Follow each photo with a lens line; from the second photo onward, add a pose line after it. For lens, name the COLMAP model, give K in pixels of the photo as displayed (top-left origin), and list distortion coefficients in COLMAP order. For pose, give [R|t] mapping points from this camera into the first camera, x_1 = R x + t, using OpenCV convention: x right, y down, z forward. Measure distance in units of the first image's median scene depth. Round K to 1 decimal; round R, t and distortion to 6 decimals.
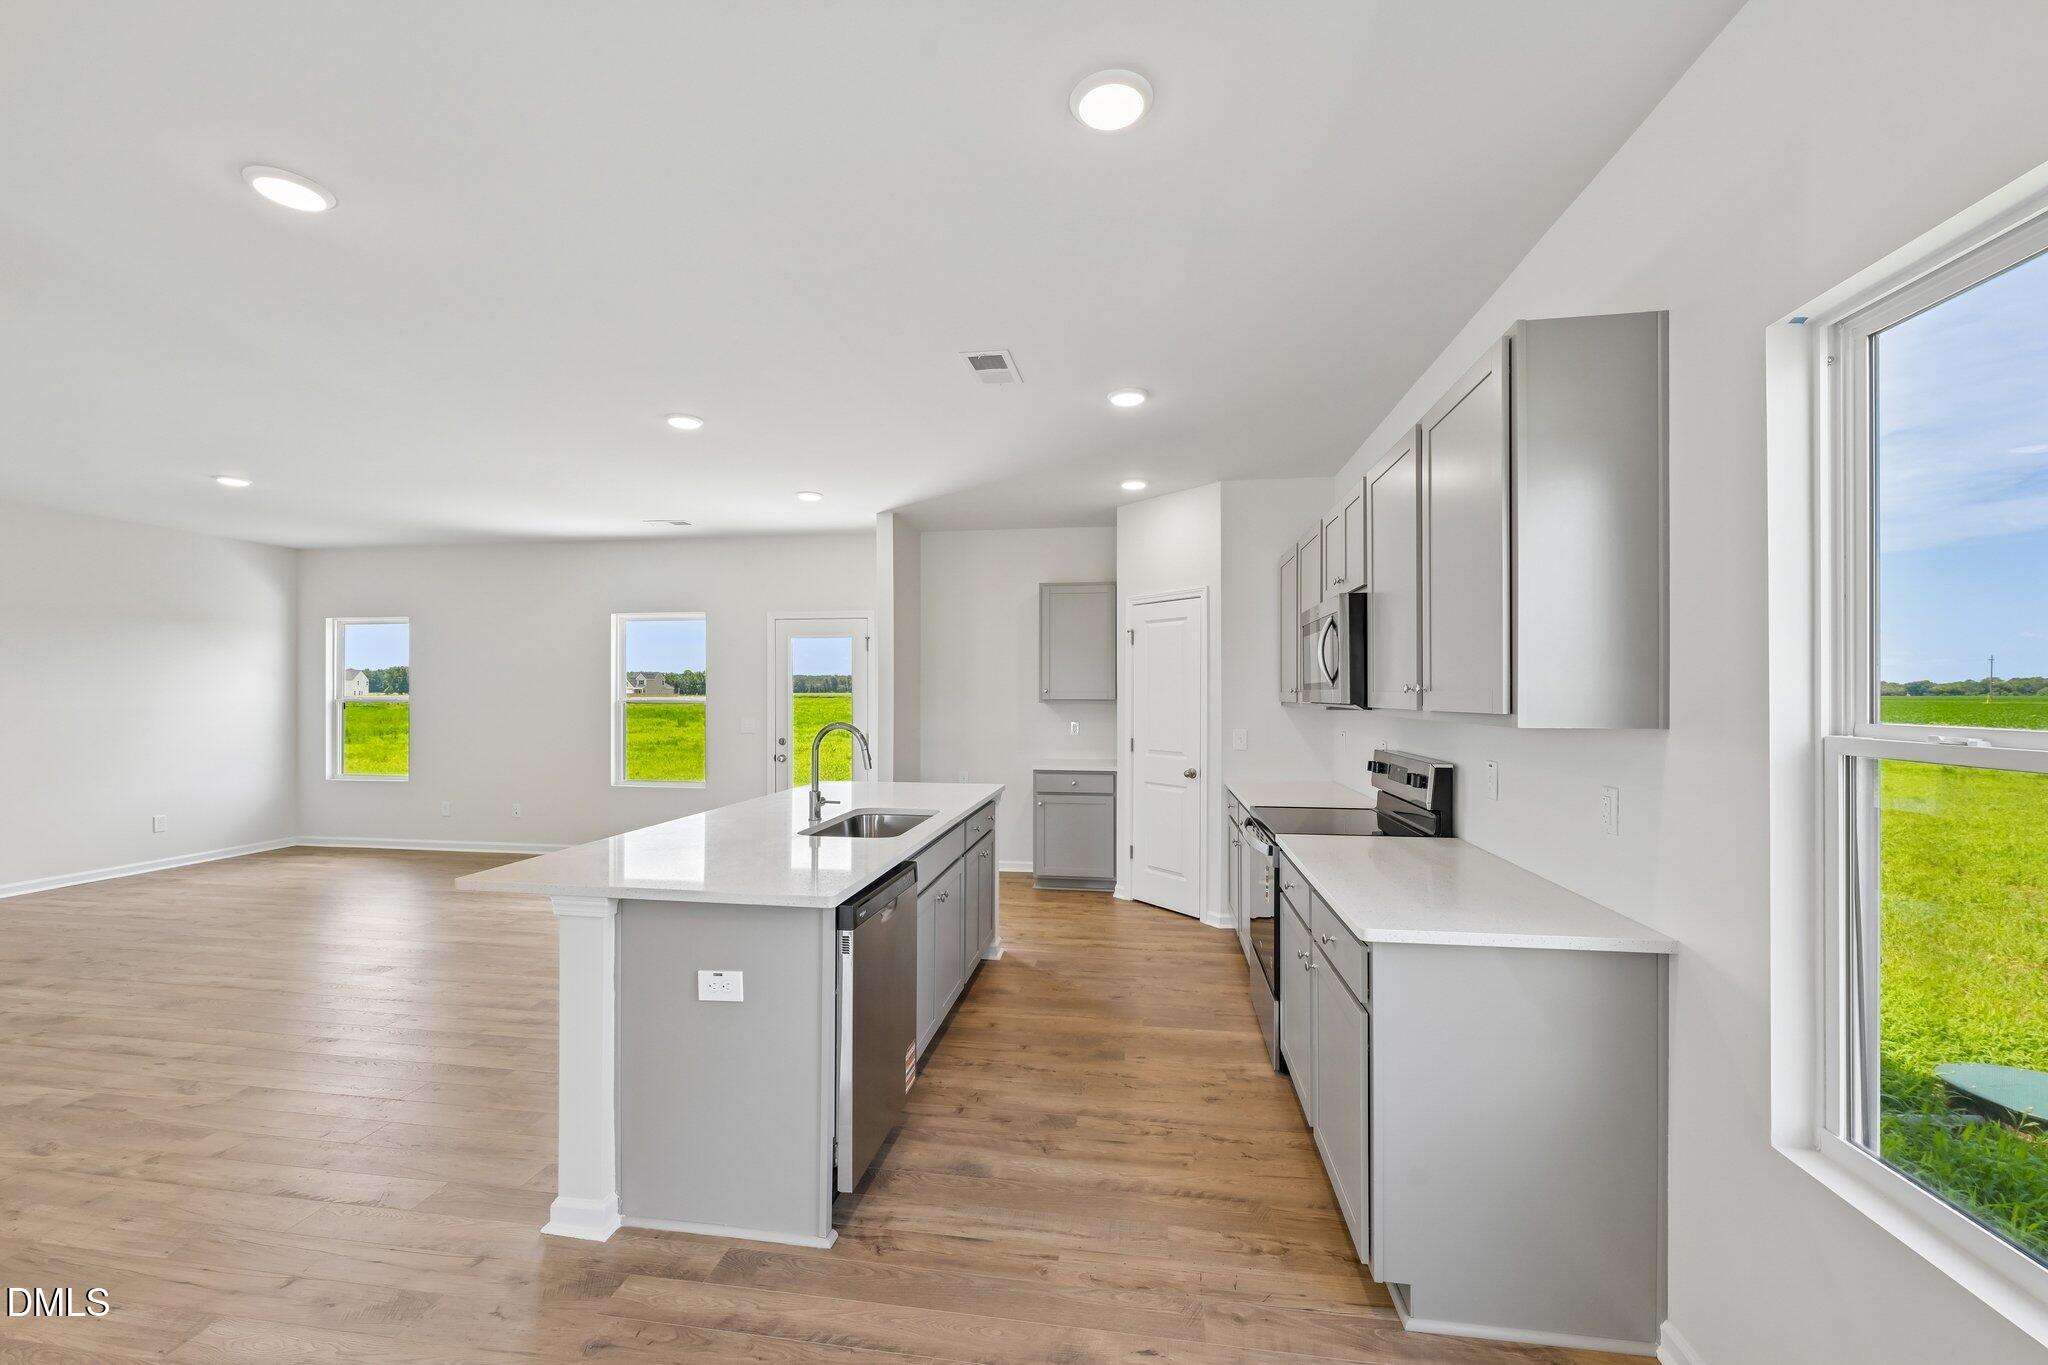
lens RADIAL K [[821.8, 0, 1020.3], [0, 821.8, 688.2], [0, 0, 1]] dist [-0.000451, -0.000026]
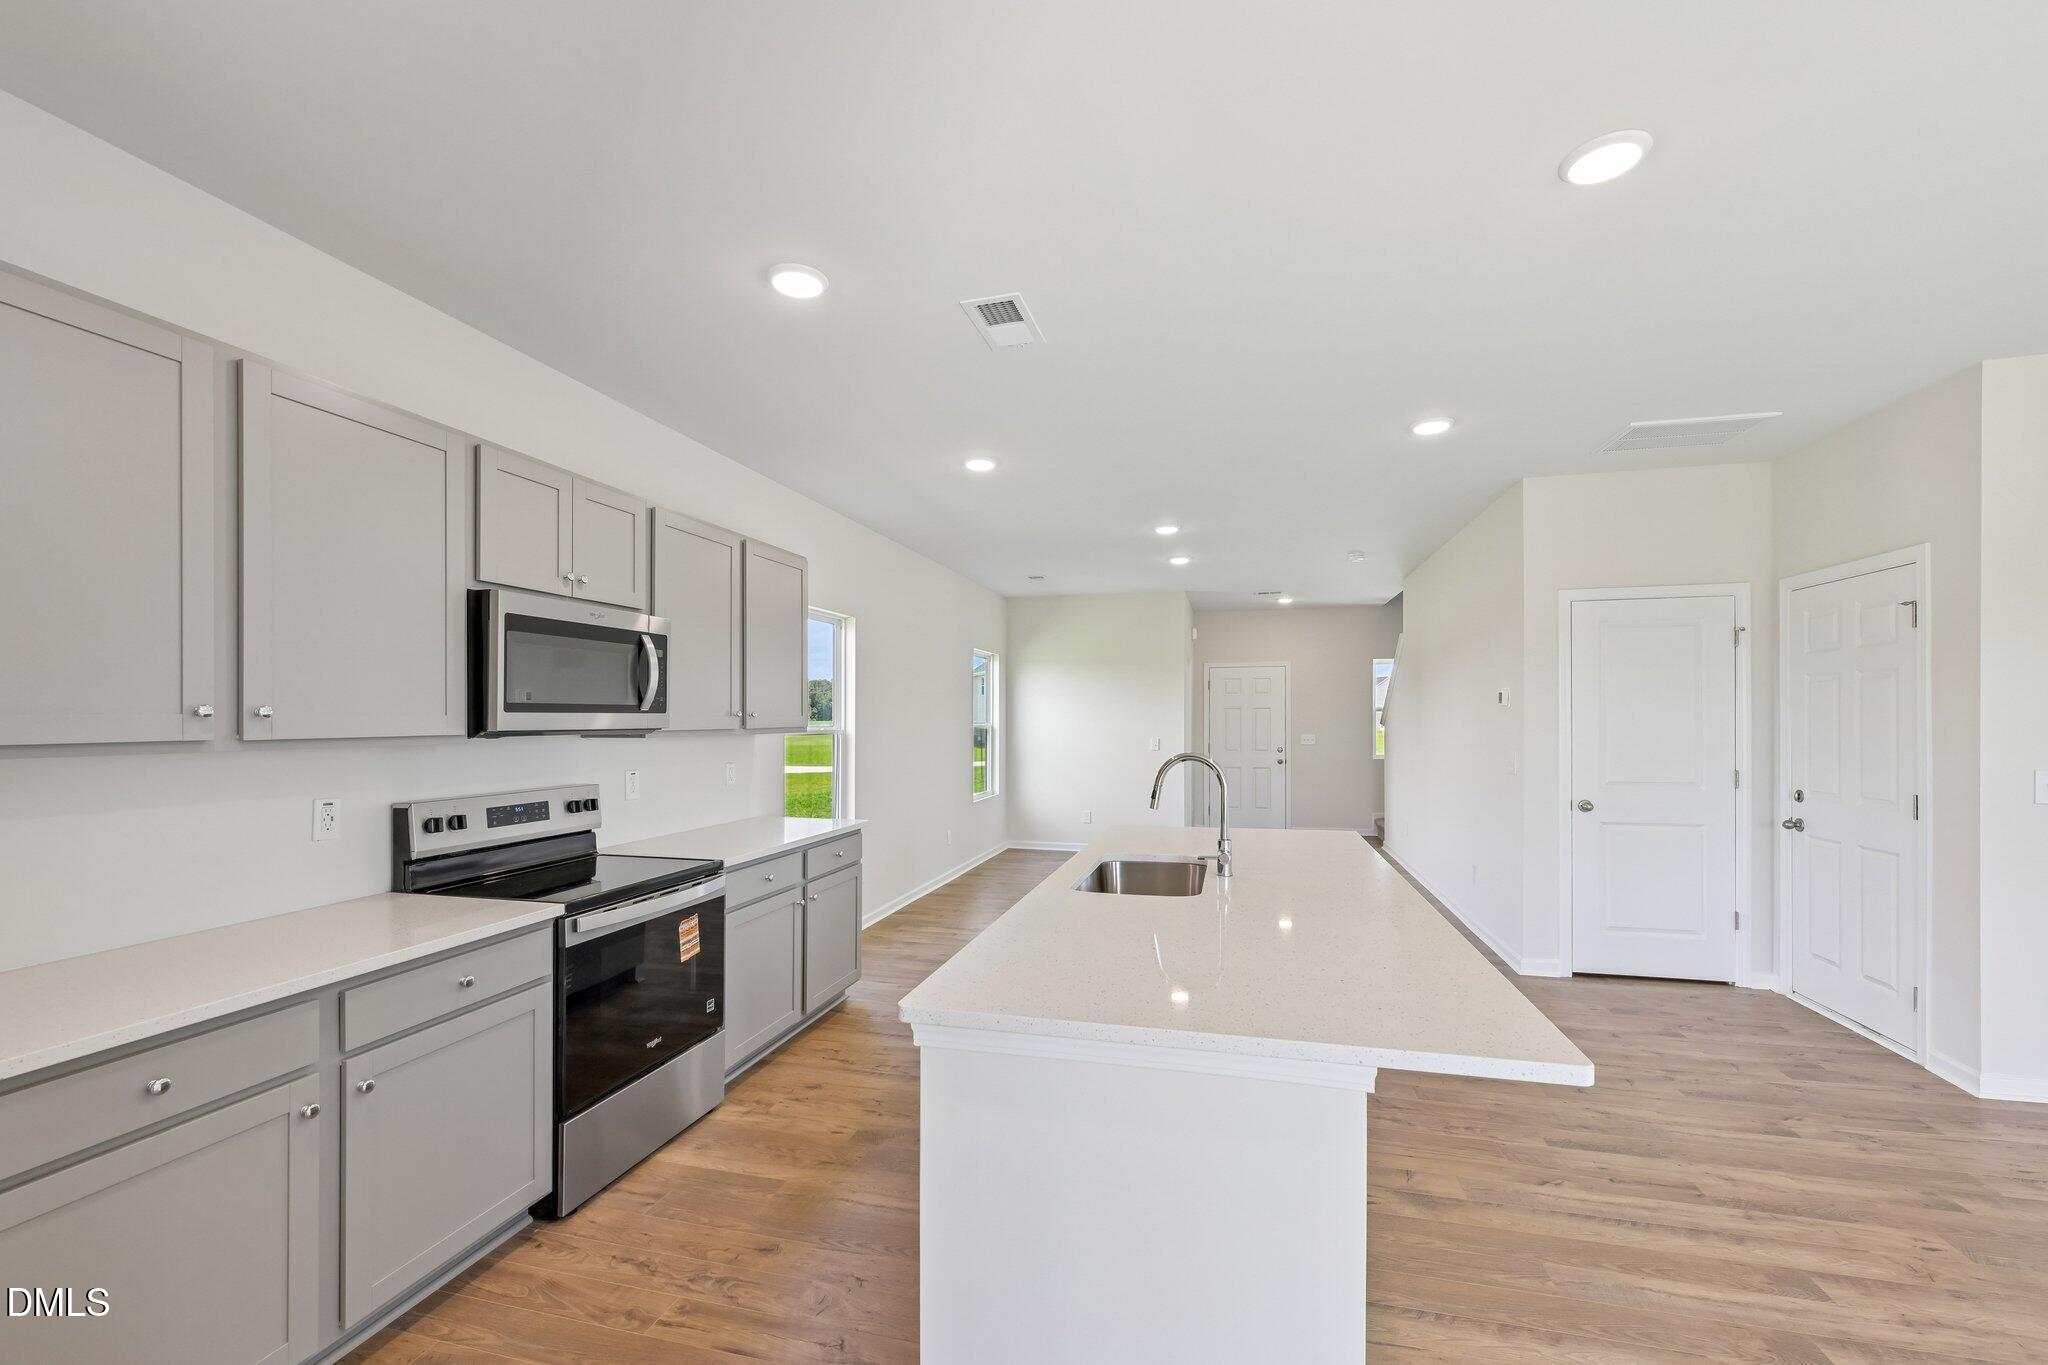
lens RADIAL K [[834.9, 0, 1020.2], [0, 834.9, 716.3], [0, 0, 1]] dist [-0.000594, 0.000009]
pose [[-0.994666, 0.001200, 0.103145, -0.158624], [0.000502, 0.999977, -0.006785, 0.013191], [-0.103150, -0.006697, -0.994643, 2.114544]]
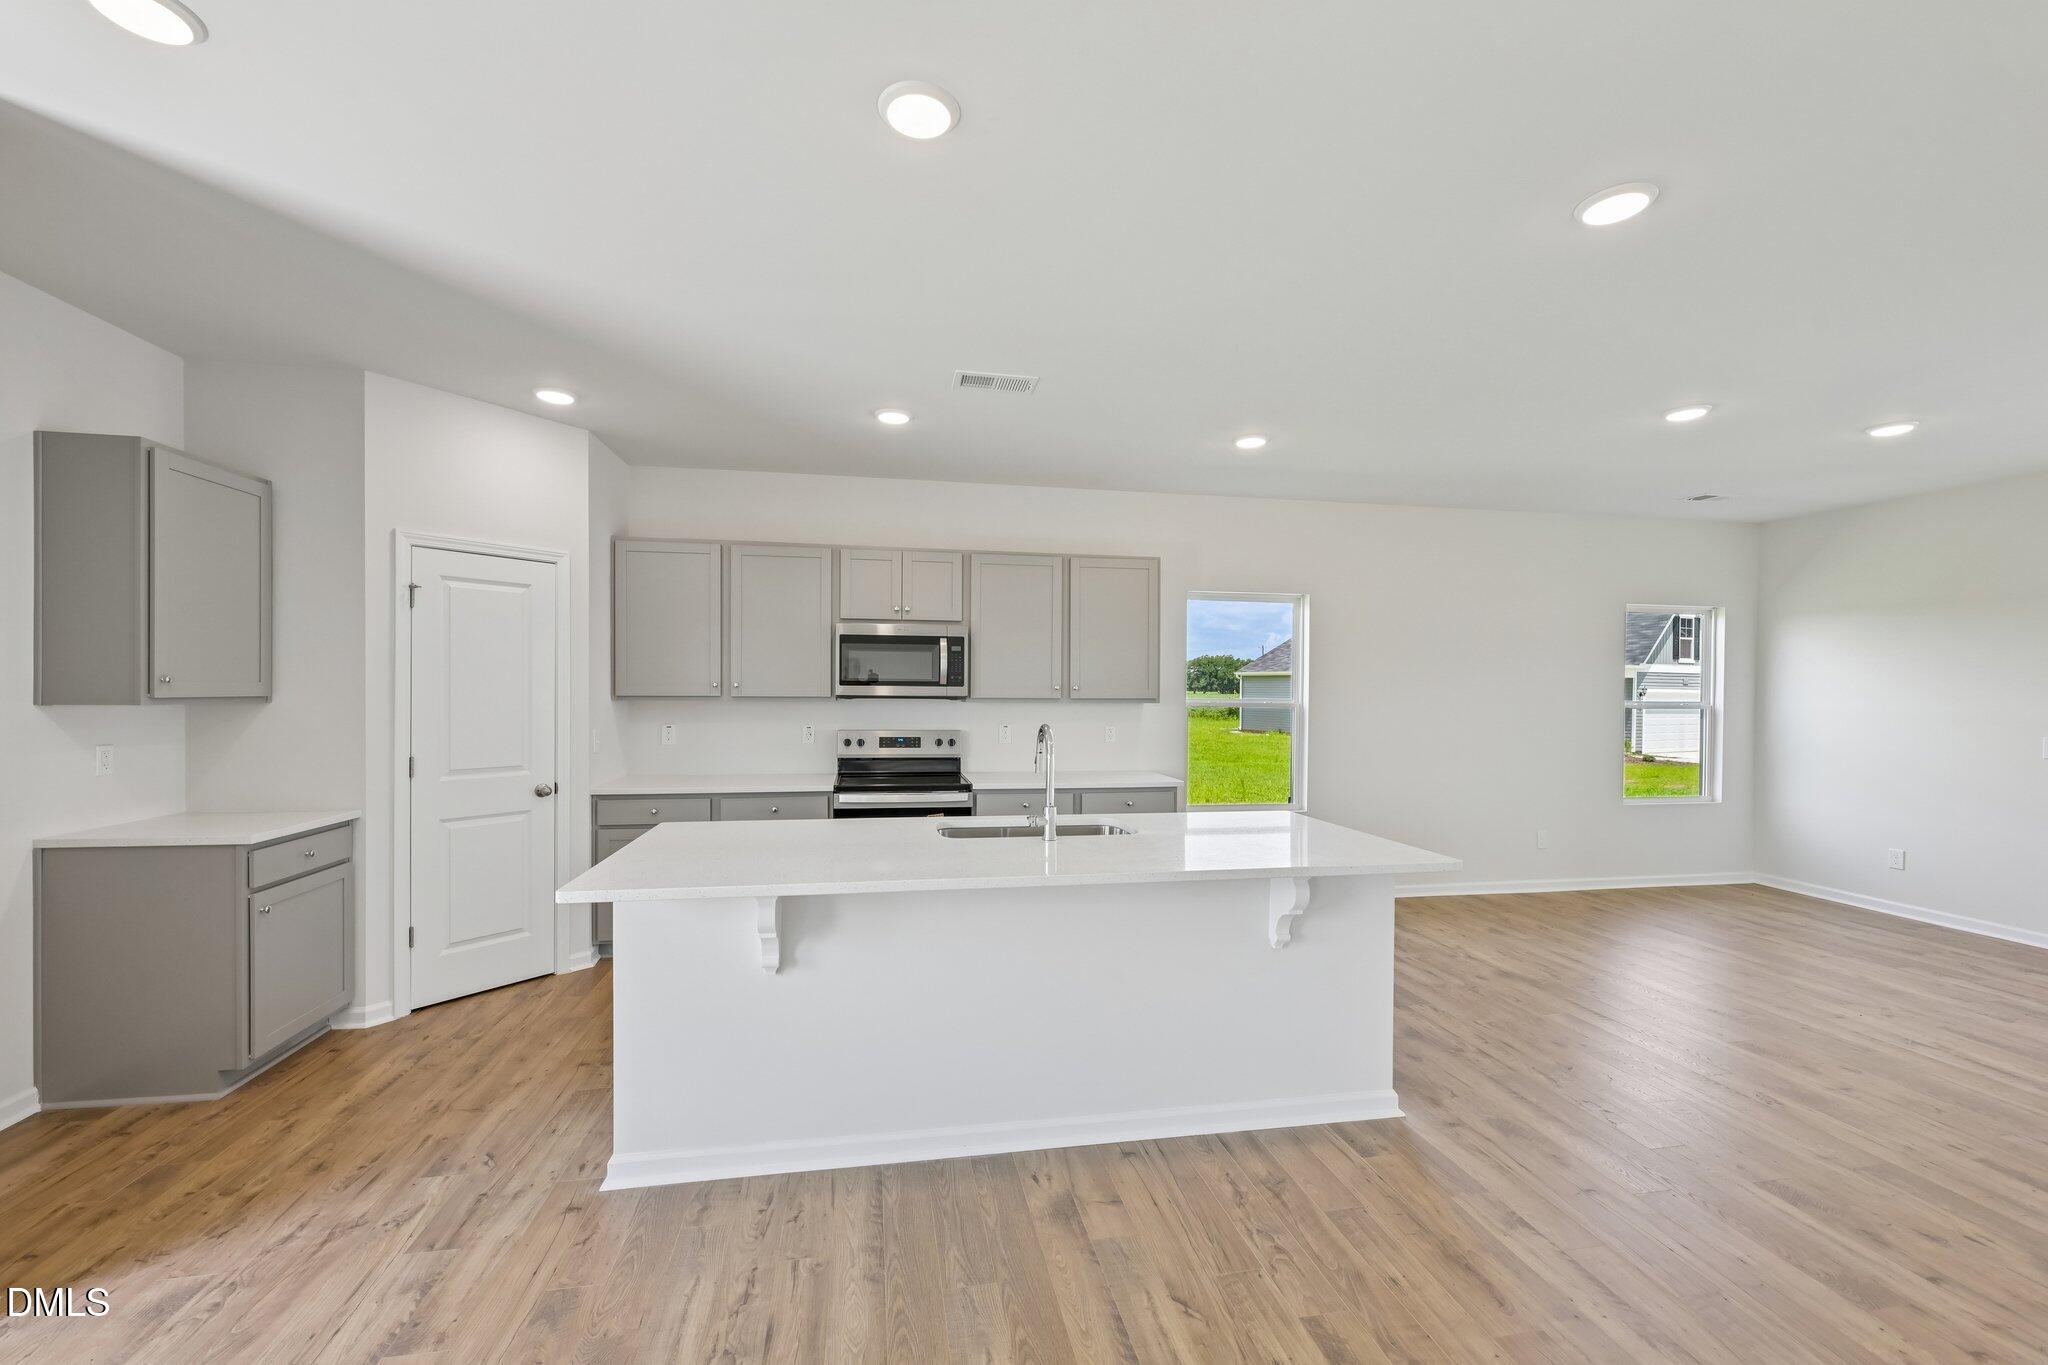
lens RADIAL K [[821.8, 0, 1020.3], [0, 821.8, 688.2], [0, 0, 1]] dist [-0.000451, -0.000026]
pose [[-0.326874, -0.004972, 0.945055, -1.215249], [-0.014069, 0.999901, 0.000394, 0.002295], [-0.944963, -0.013167, -0.326912, 1.519995]]
